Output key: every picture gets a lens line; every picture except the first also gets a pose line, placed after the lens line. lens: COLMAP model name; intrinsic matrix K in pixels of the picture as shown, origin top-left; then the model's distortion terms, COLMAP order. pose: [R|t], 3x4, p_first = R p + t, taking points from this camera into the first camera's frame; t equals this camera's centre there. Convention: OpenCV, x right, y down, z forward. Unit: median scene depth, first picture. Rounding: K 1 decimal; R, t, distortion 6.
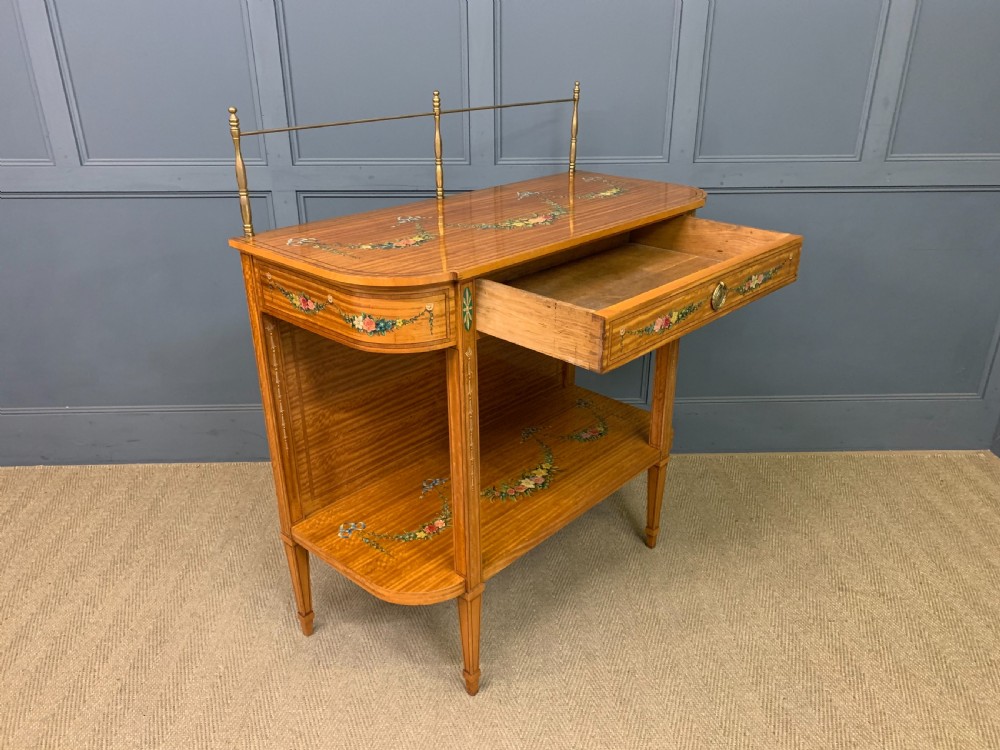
lens RADIAL K [[763.0, 0, 496.8], [0, 763.0, 382.8], [0, 0, 1]] dist [0.051255, -0.049943]
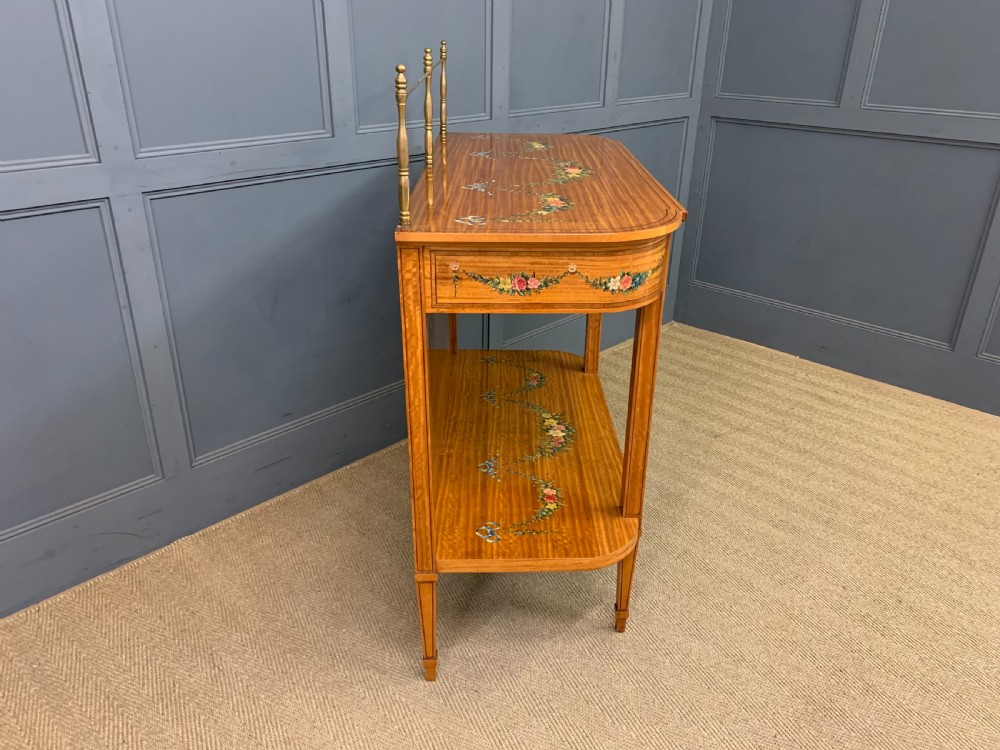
lens RADIAL K [[758.1, 0, 497.8], [0, 758.1, 385.3], [0, 0, 1]] dist [0.131172, -0.255307]
pose [[0.727157, -0.291445, 0.621532, -0.648300], [0.275057, 0.953243, 0.125188, -0.082446], [-0.628956, 0.079926, 0.773321, 0.253154]]
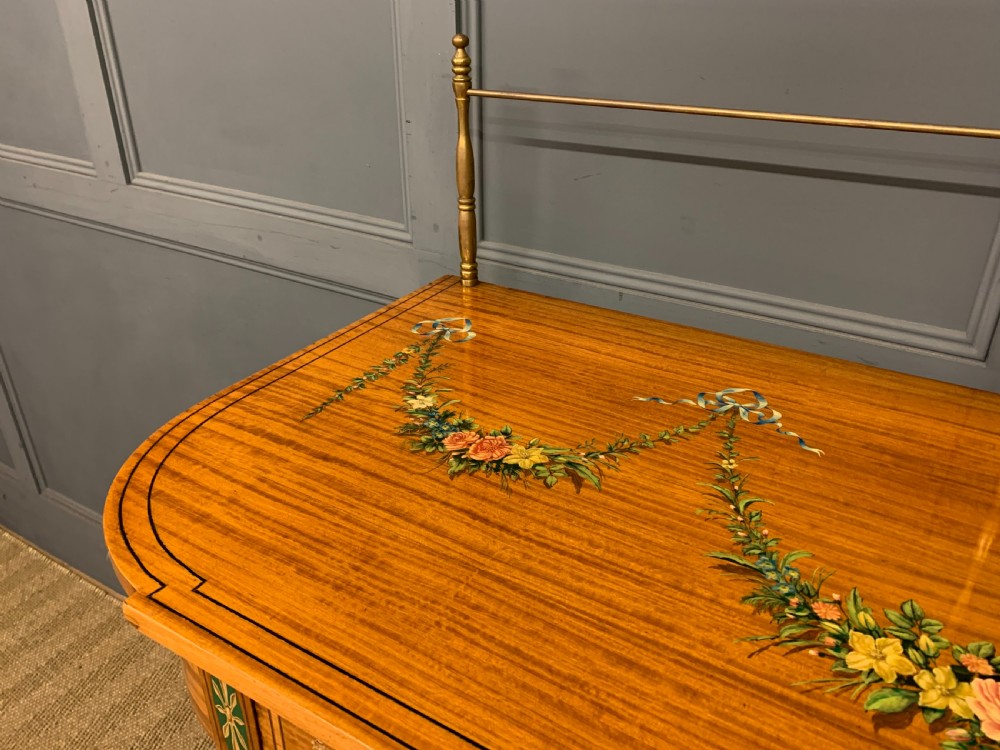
lens RADIAL K [[765.6, 0, 506.7], [0, 765.6, 379.4], [0, 0, 1]] dist [0.067773, -0.058000]
pose [[0.214013, 0.464061, -0.859561, 0.142295], [-0.409391, 0.841551, 0.352408, -0.267994], [0.886903, 0.276477, 0.370085, 0.674862]]
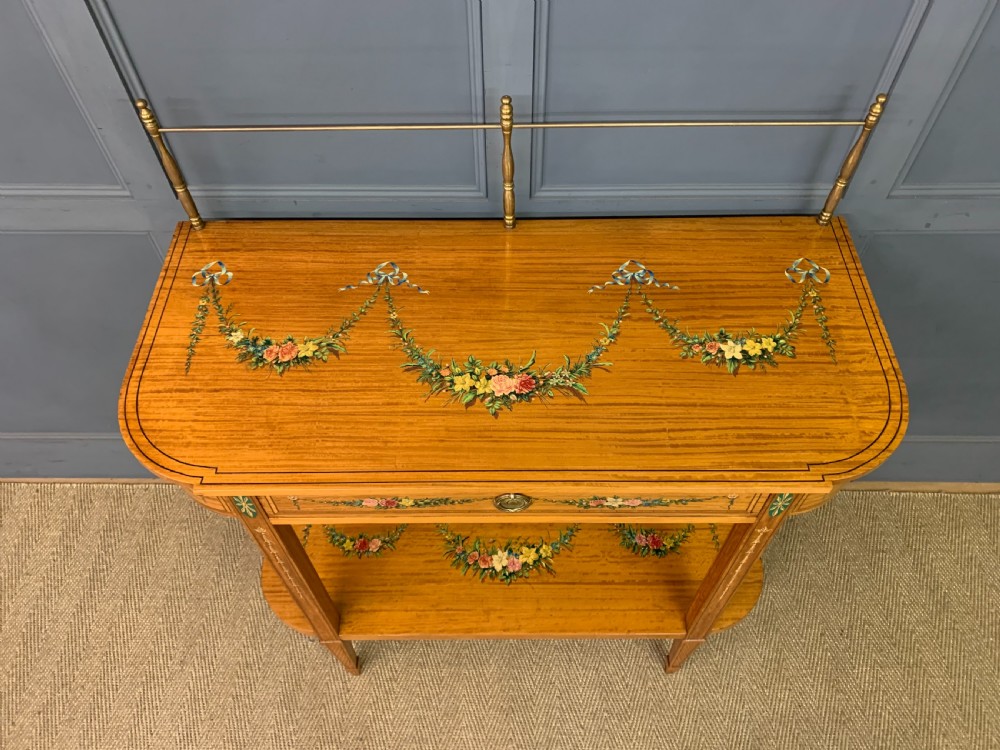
lens RADIAL K [[761.5, 0, 499.9], [0, 761.5, 373.3], [0, 0, 1]] dist [0.062834, -0.075647]
pose [[0.685177, 0.591643, -0.424843, 0.281347], [-0.298196, 0.760005, 0.577470, -0.520440], [0.664539, -0.268982, 0.697163, 0.474389]]
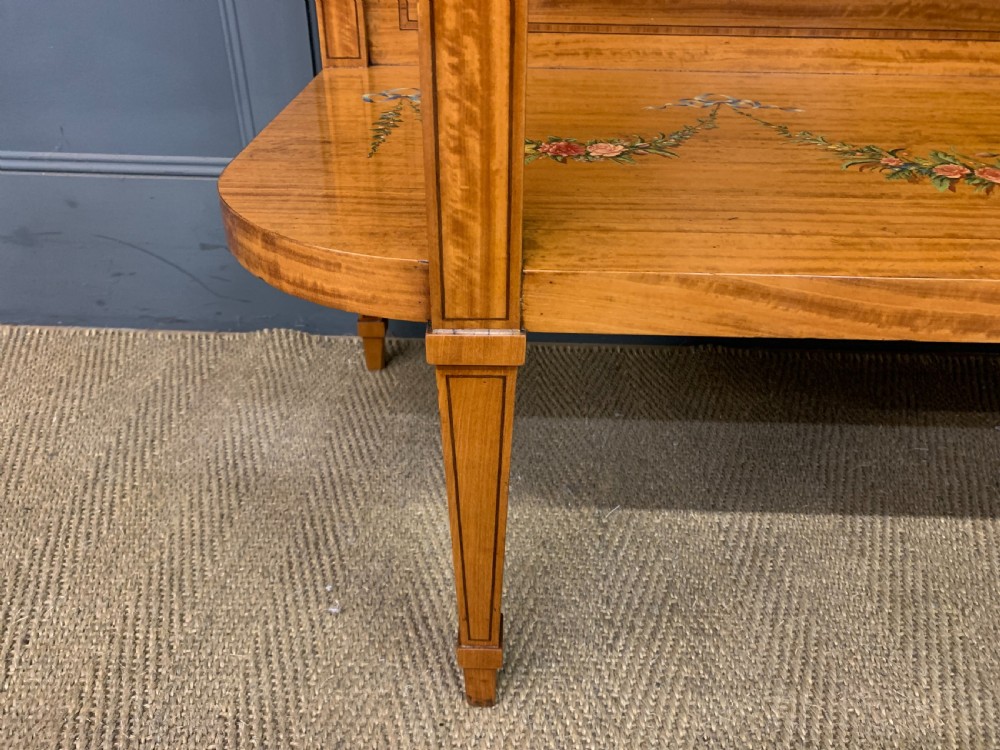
lens RADIAL K [[772.9, 0, 502.4], [0, 772.9, 374.9], [0, 0, 1]] dist [0.052452, -0.057911]
pose [[0.668032, 0.412385, -0.619413, 0.105929], [-0.326188, 0.910443, 0.254353, 0.186651], [0.668831, 0.032129, 0.742720, 0.711521]]
